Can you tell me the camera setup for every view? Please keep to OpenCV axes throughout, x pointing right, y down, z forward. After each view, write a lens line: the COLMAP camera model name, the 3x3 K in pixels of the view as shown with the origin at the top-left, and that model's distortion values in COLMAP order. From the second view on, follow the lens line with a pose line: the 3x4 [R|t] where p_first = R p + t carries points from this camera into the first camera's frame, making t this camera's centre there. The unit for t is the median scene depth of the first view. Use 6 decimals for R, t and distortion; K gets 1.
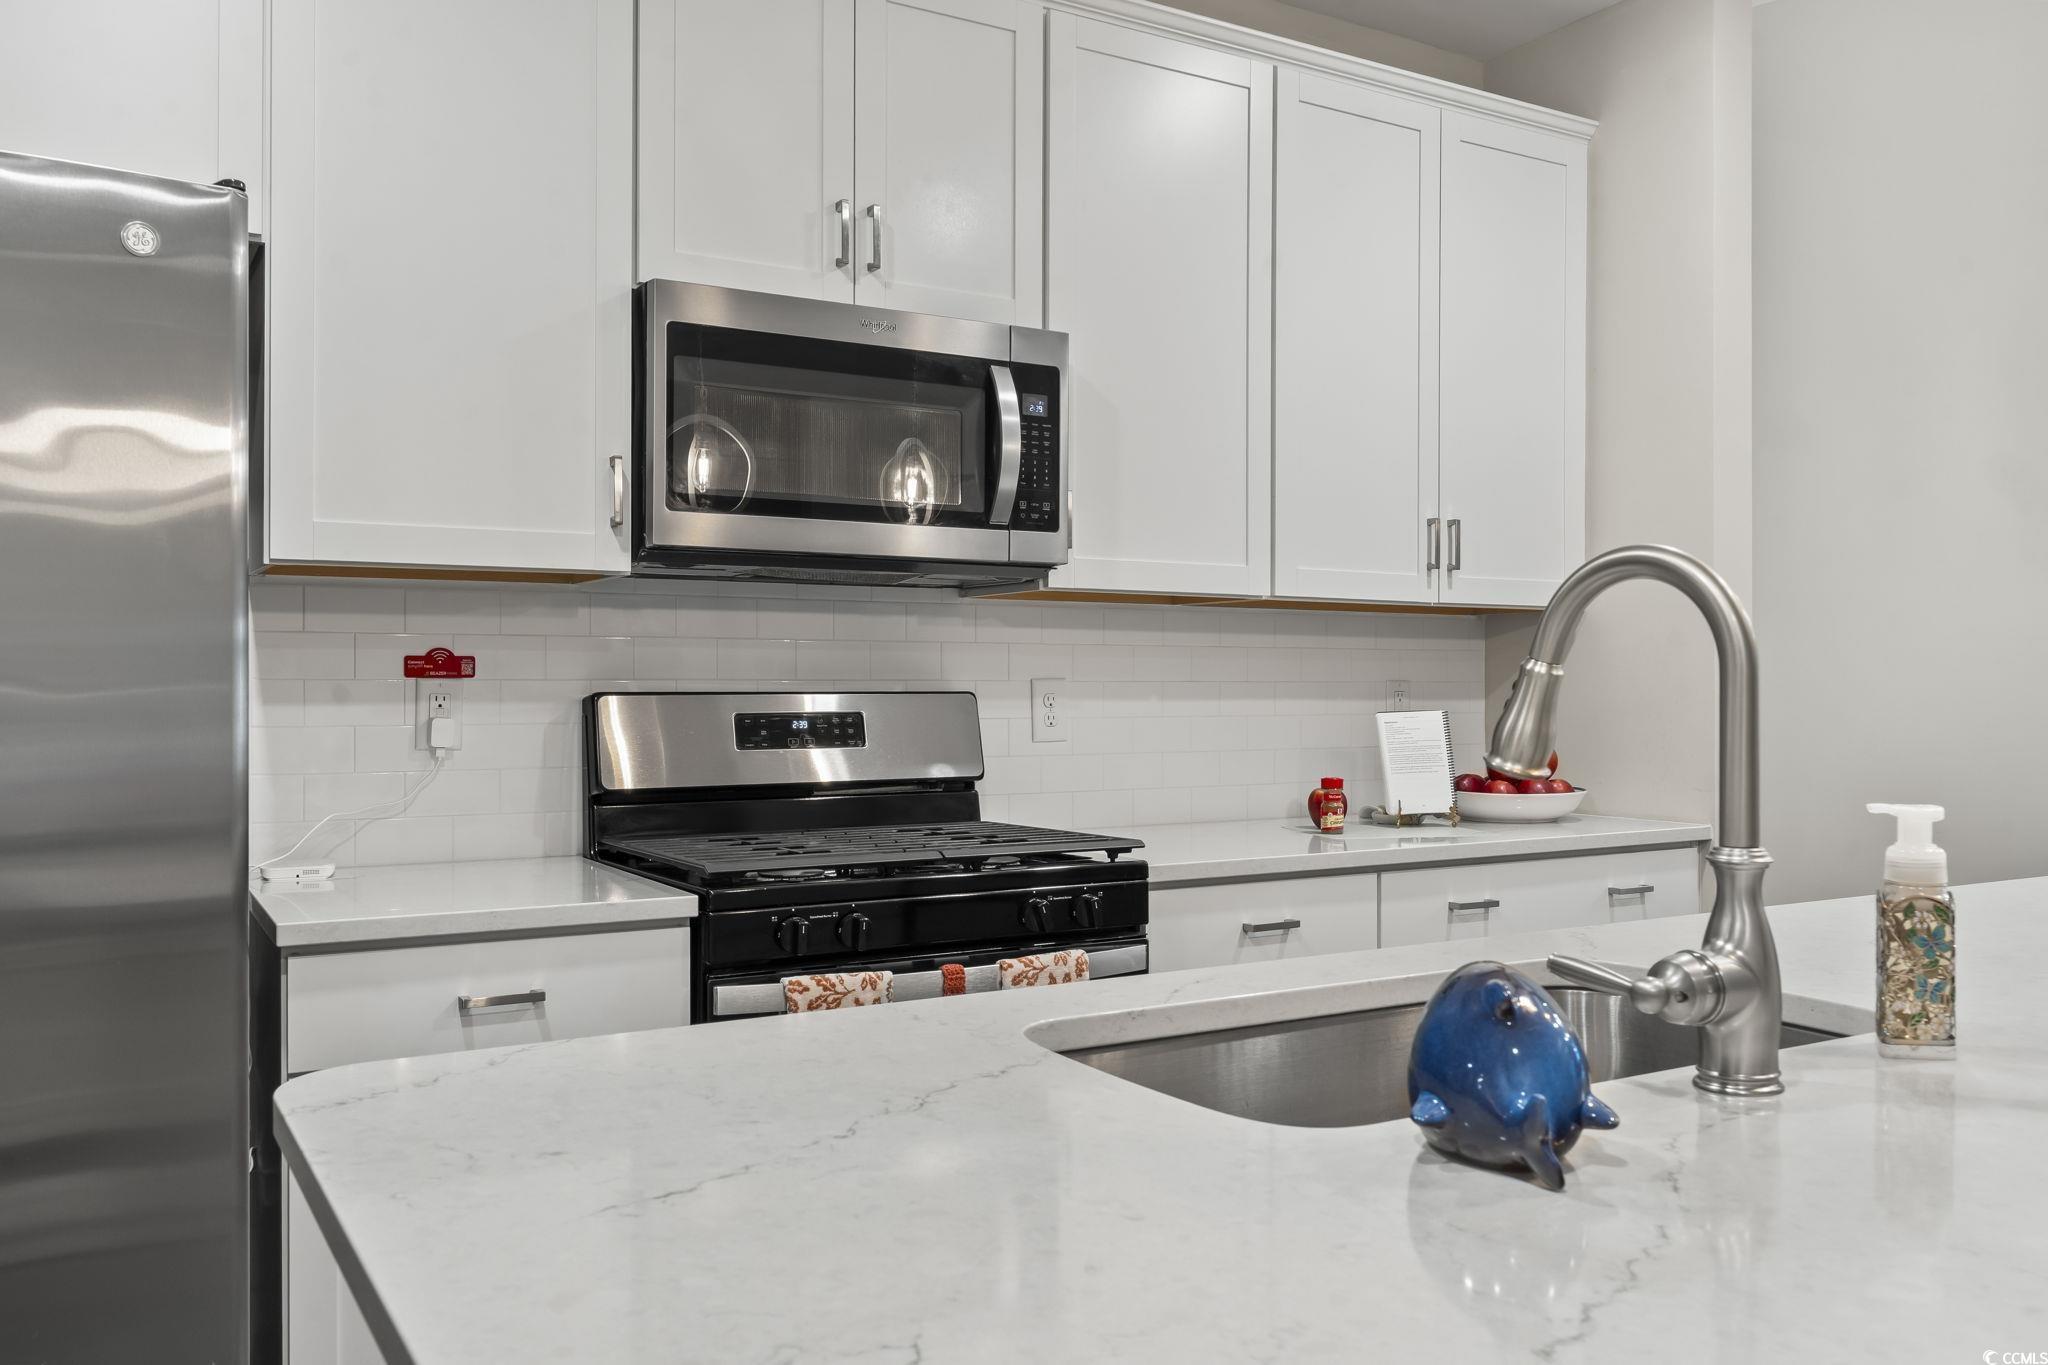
lens RADIAL K [[1620.2, 0, 1010.4], [0, 1620.2, 682.3], [0, 0, 1]] dist [-0.002370, -0.000326]
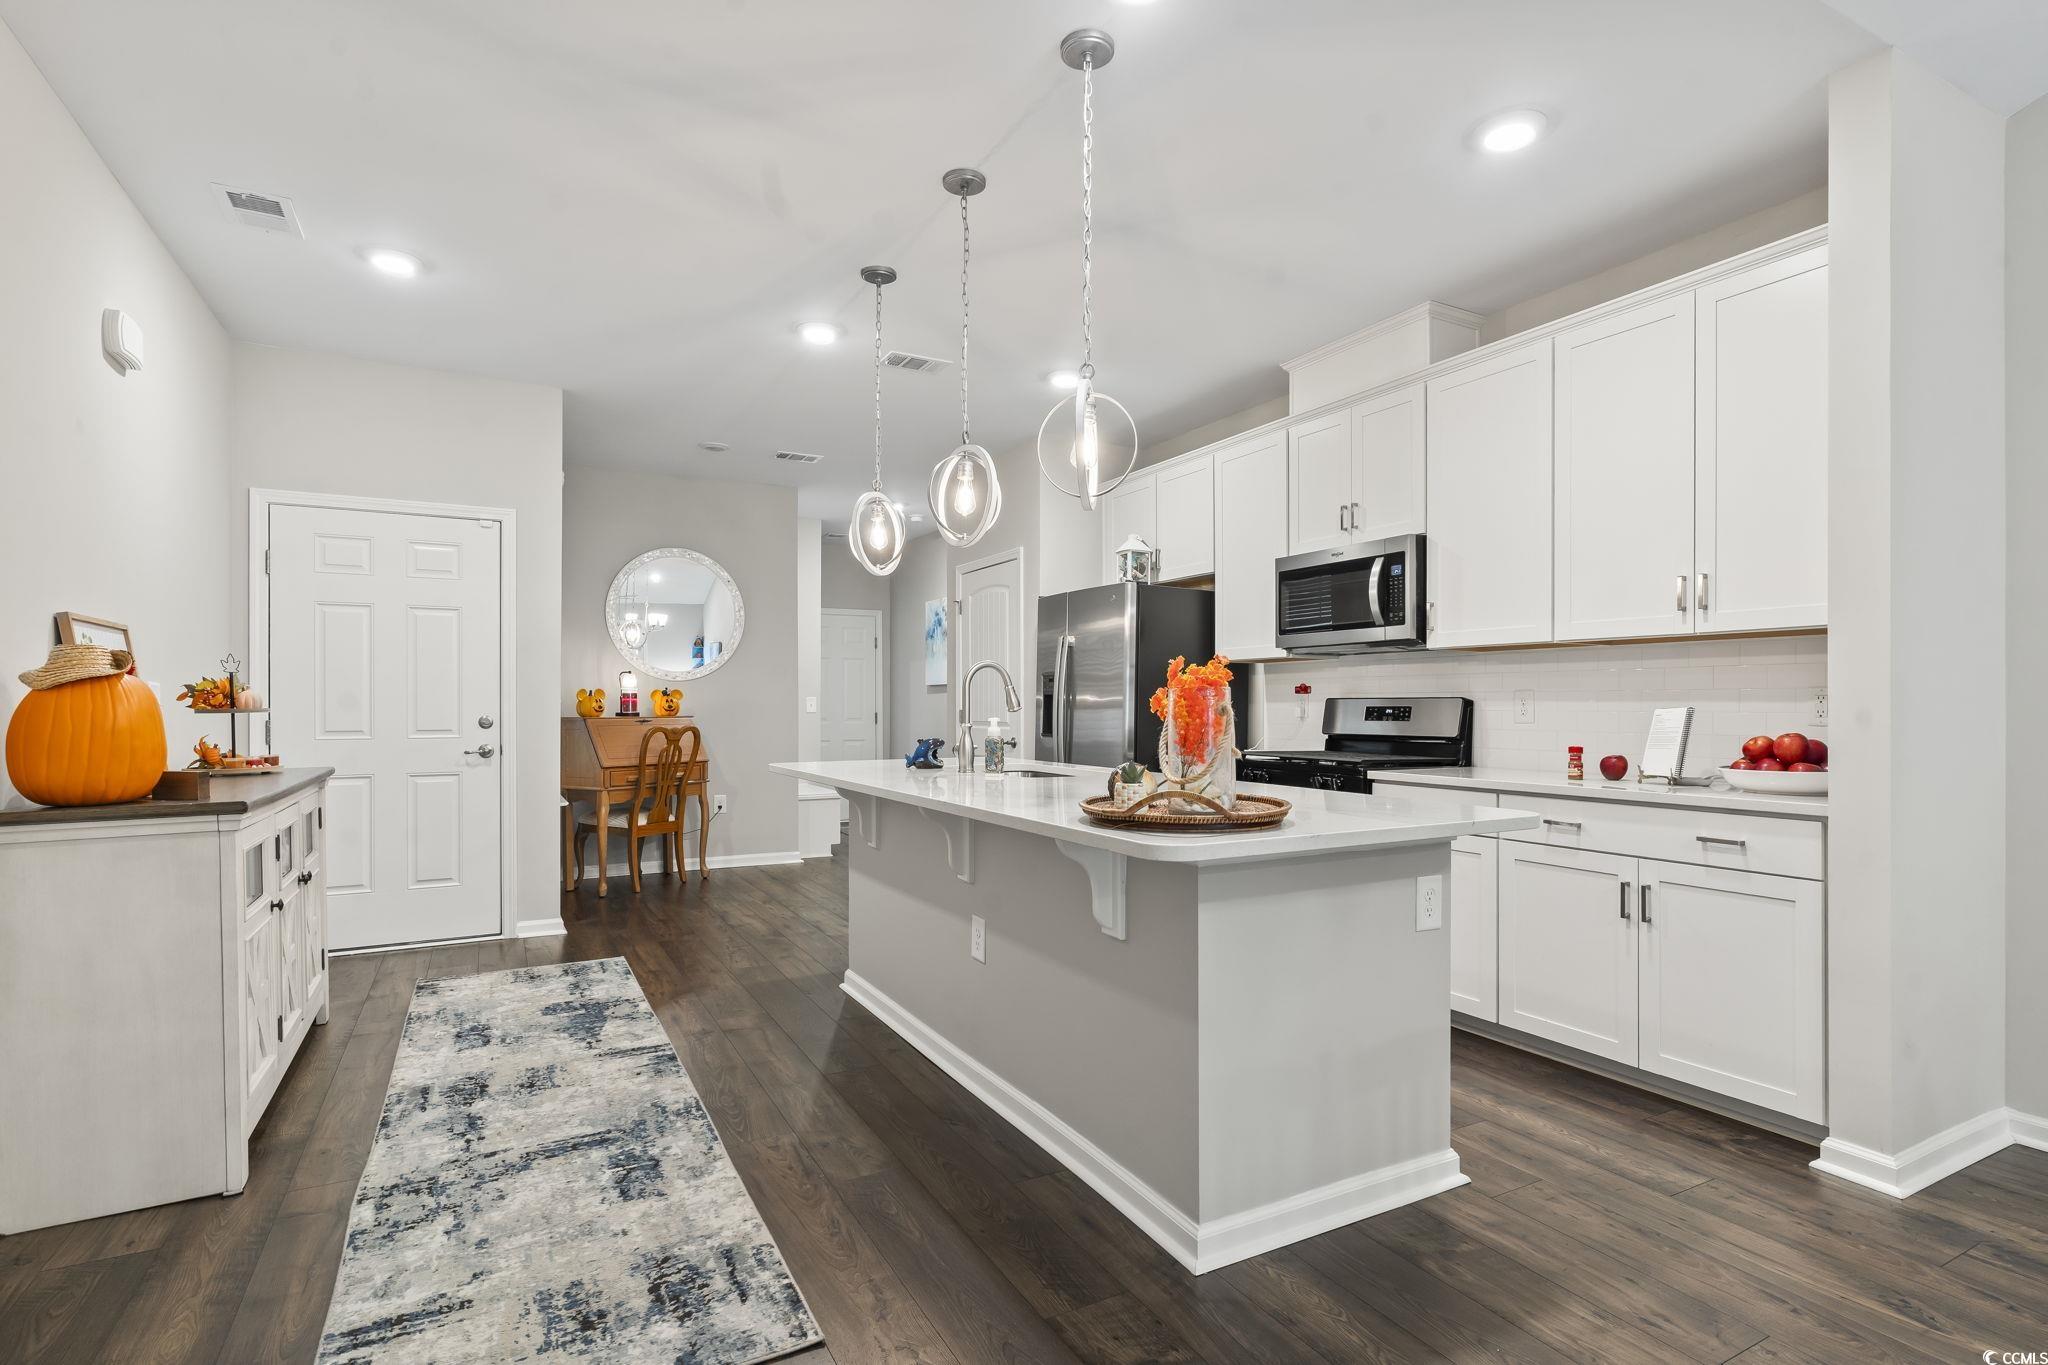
lens RADIAL K [[986.9, 0, 1022.5], [0, 986.9, 701.8], [0, 0, 1]] dist [-0.000074, 0.000178]
pose [[-0.037486, -0.004298, -0.999288, 1.386976], [-0.000973, 0.999990, -0.004264, 0.019585], [0.999297, 0.000812, -0.037490, 0.517731]]
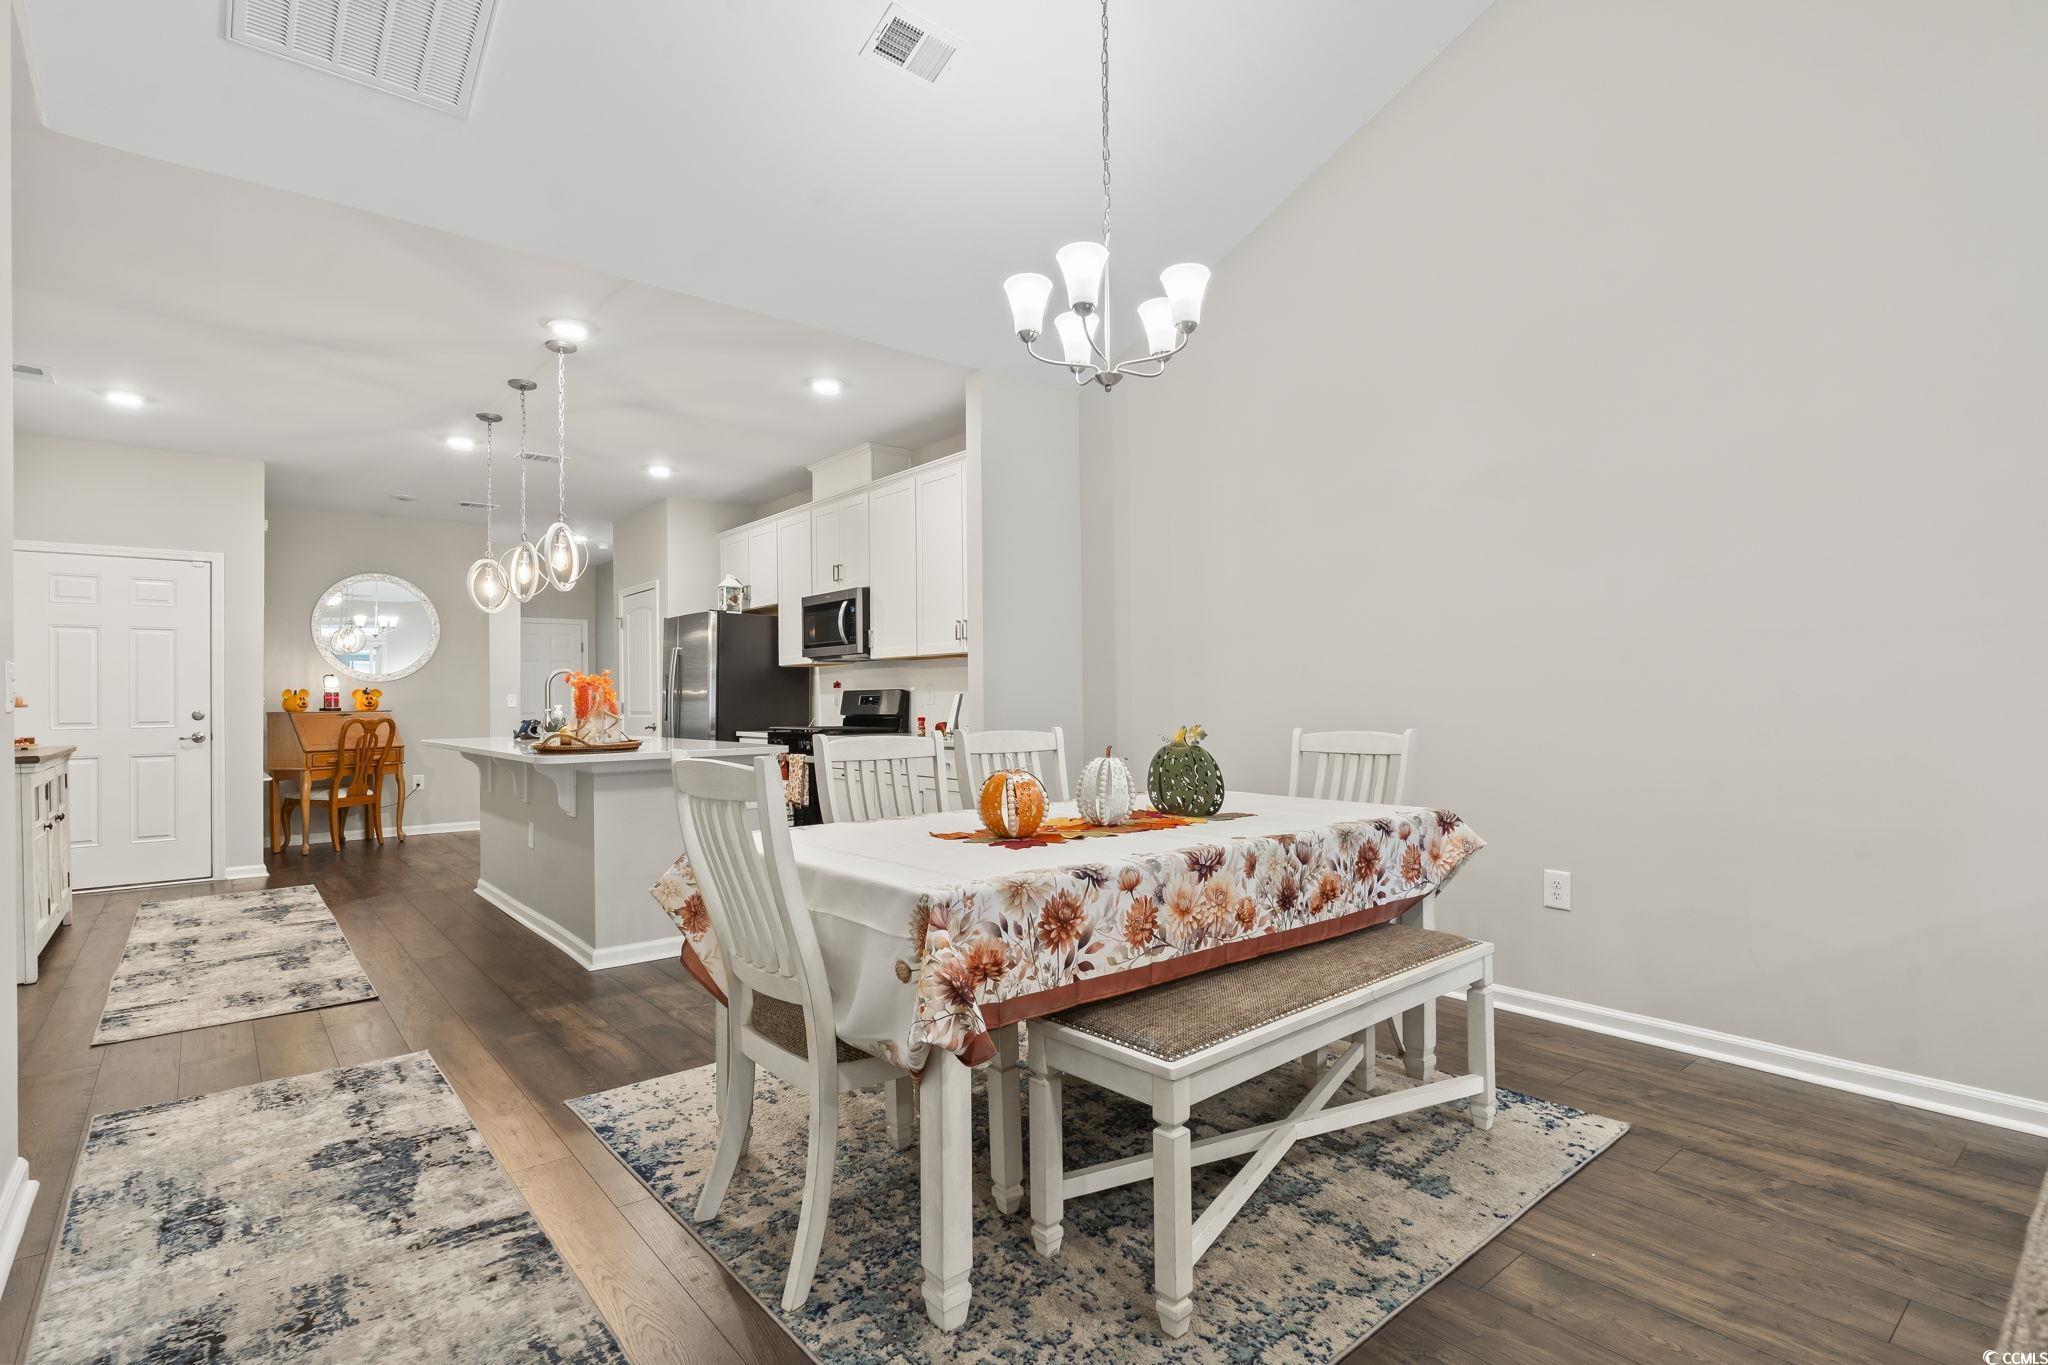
lens RADIAL K [[985.8, 0, 1018.3], [0, 985.8, 685.1], [0, 0, 1]] dist [-0.000780, 0.000144]
pose [[0.155426, -0.017267, -0.987697, 2.187275], [0.010733, 0.999818, -0.015790, 0.034627], [0.987789, -0.008147, 0.155583, 1.000577]]
